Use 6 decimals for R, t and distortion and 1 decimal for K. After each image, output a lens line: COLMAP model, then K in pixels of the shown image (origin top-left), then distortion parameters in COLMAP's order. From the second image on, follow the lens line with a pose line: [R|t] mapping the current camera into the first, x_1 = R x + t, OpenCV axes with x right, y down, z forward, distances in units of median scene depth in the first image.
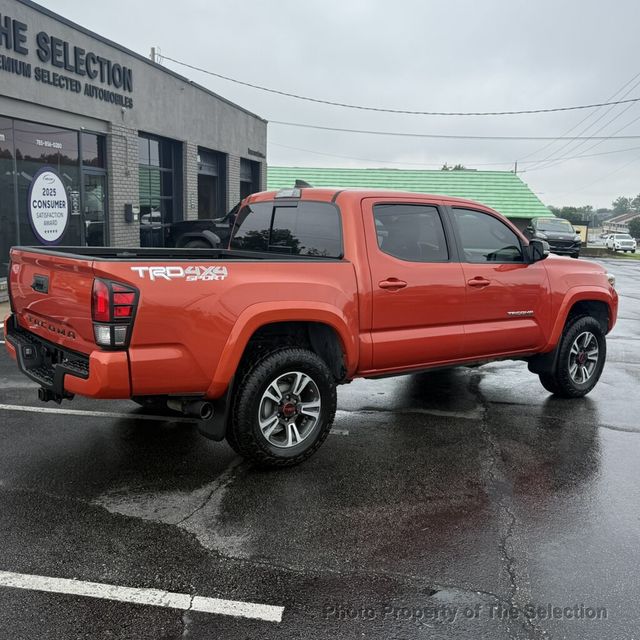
lens RADIAL K [[722.5, 0, 350.3], [0, 722.5, 282.1], [0, 0, 1]] dist [0.034329, 0.000000]
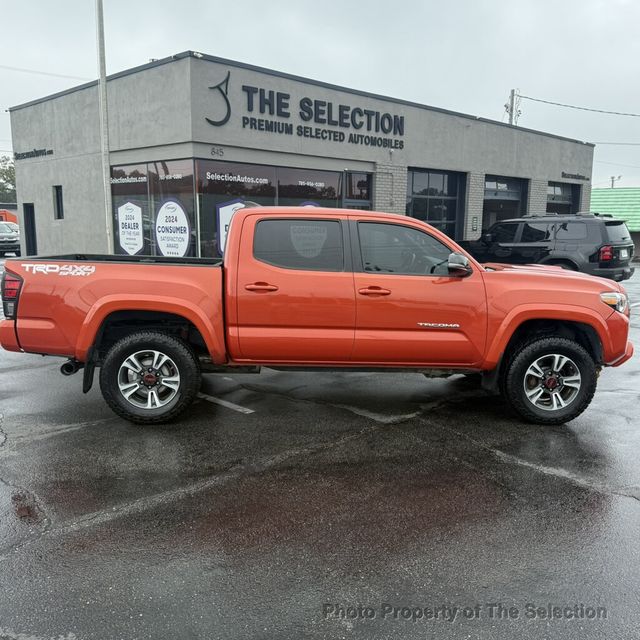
lens RADIAL K [[650.5, 0, 347.8], [0, 650.5, 295.4], [0, 0, 1]] dist [0.066925, 0.000000]
pose [[0.807023, 0.042098, -0.589018, 0.348550], [-0.047771, 0.998841, 0.005938, 0.001189], [0.588585, 0.023346, 0.808098, 0.102558]]
